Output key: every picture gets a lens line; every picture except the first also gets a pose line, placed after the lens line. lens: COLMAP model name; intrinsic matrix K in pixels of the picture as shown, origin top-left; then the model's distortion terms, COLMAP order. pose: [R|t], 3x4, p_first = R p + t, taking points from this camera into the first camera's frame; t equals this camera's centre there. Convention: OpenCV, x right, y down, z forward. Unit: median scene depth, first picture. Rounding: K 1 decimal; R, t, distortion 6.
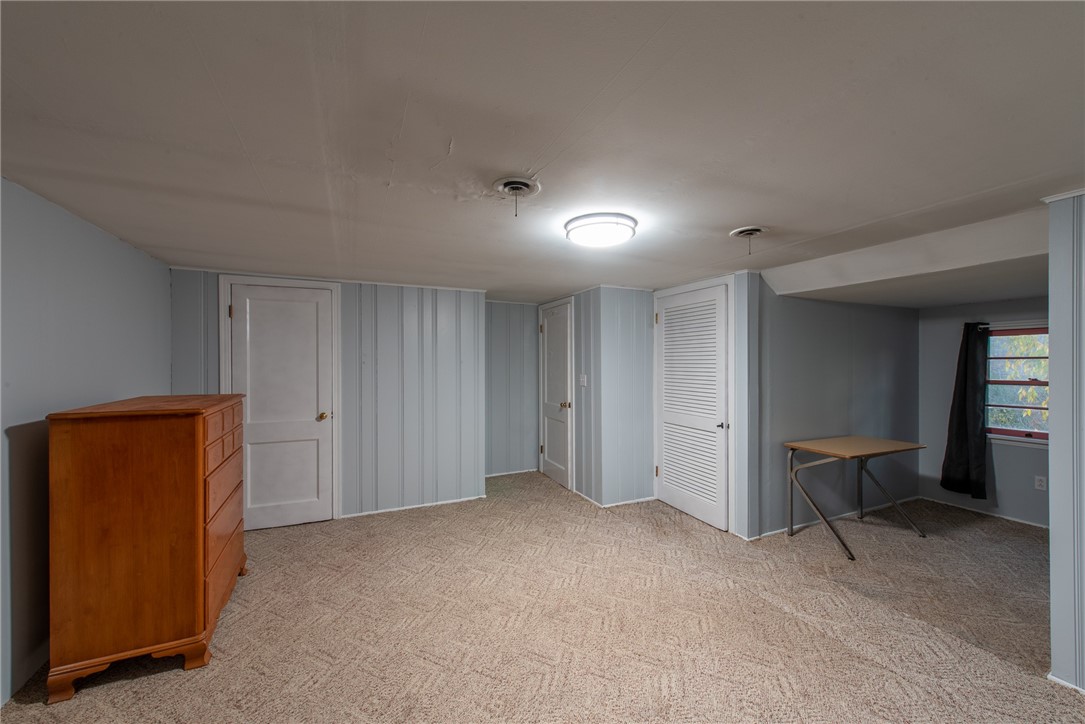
lens RADIAL K [[421.8, 0, 547.1], [0, 421.8, 363.9], [0, 0, 1]] dist [0.009627, -0.003043]
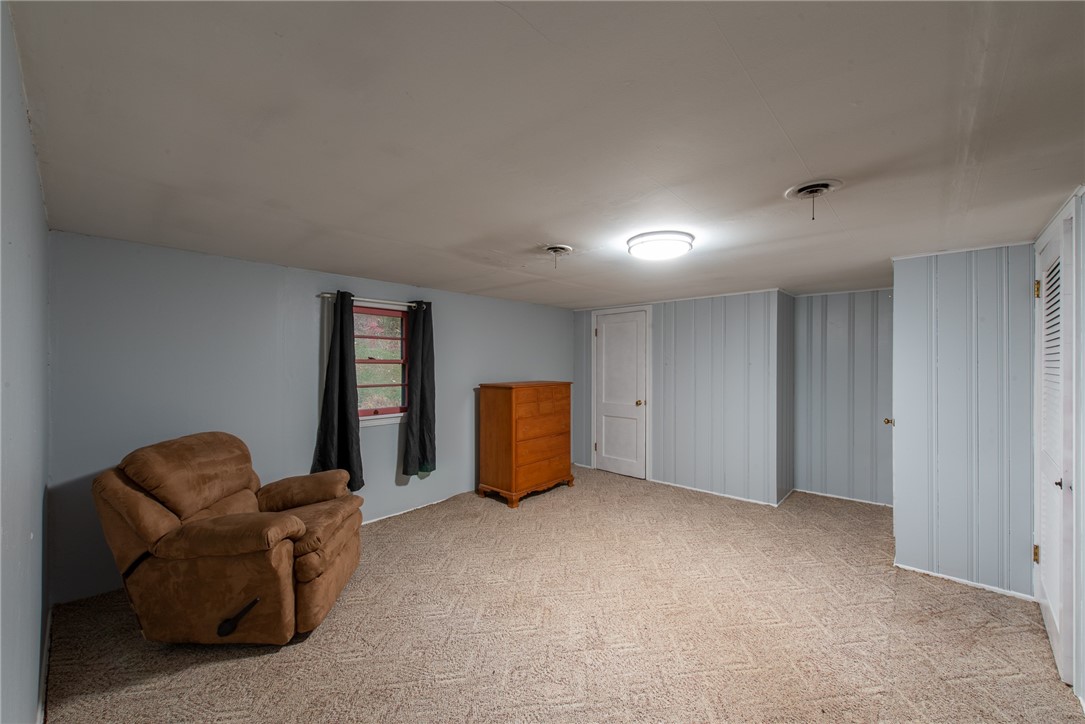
lens RADIAL K [[421.8, 0, 540.5], [0, 421.8, 363.5], [0, 0, 1]] dist [0.009627, -0.003043]
pose [[0.378999, 0.001110, -0.925397, 0.759023], [-0.005600, 0.999984, -0.001095, -0.001800], [0.925380, 0.005597, 0.378999, 0.214354]]
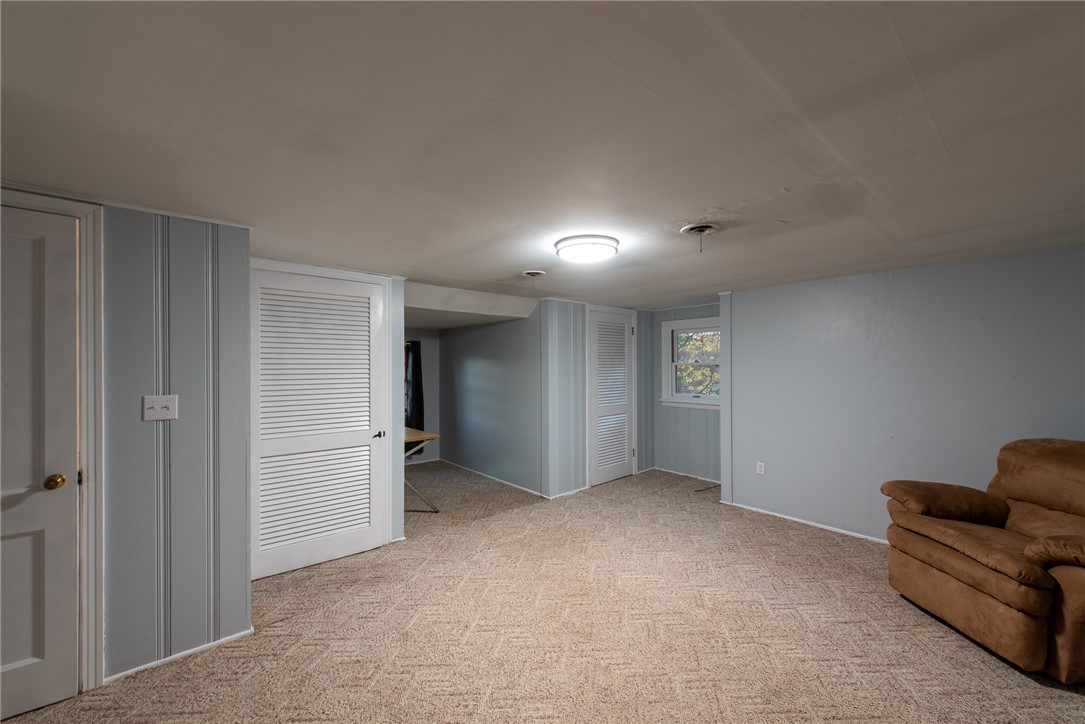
lens RADIAL K [[421.8, 0, 544.1], [0, 421.8, 364.2], [0, 0, 1]] dist [0.009627, -0.003043]
pose [[-0.273865, 0.004072, 0.961760, -0.671971], [0.007401, 0.999970, -0.002127, -0.006045], [-0.961740, 0.006535, -0.273887, 1.038455]]
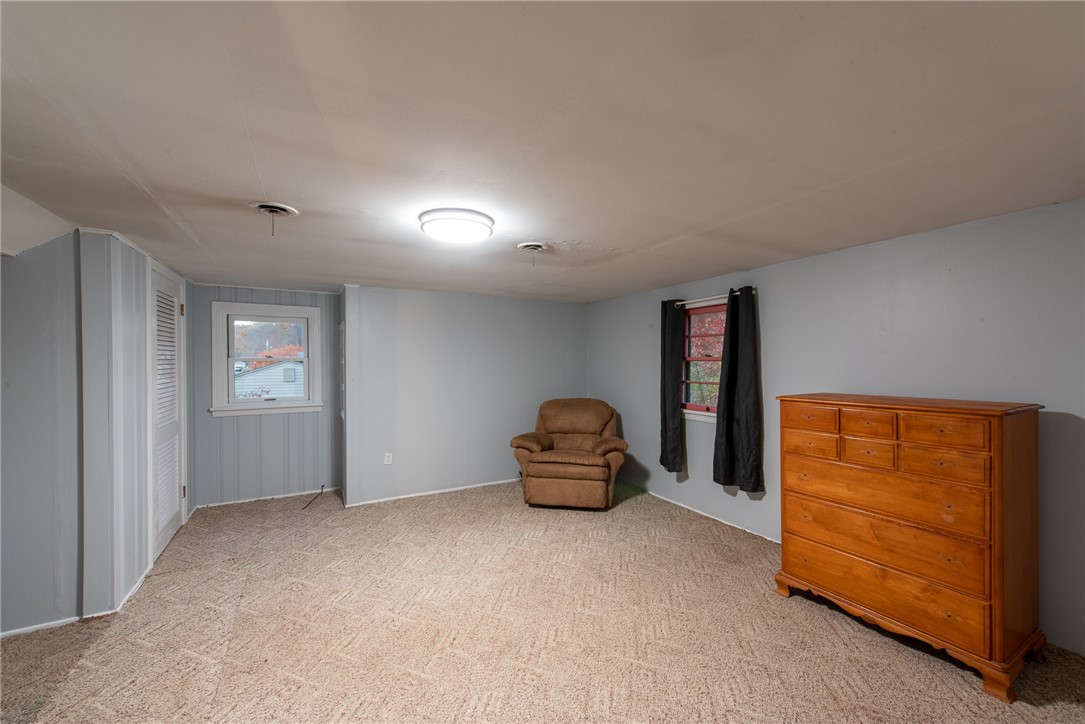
lens RADIAL K [[421.8, 0, 548.0], [0, 421.8, 365.5], [0, 0, 1]] dist [0.009627, -0.003043]
pose [[-0.997498, 0.002821, -0.070636, -0.008333], [0.001782, 0.999889, 0.014766, -0.006945], [0.070670, 0.014603, -0.997393, 1.454189]]
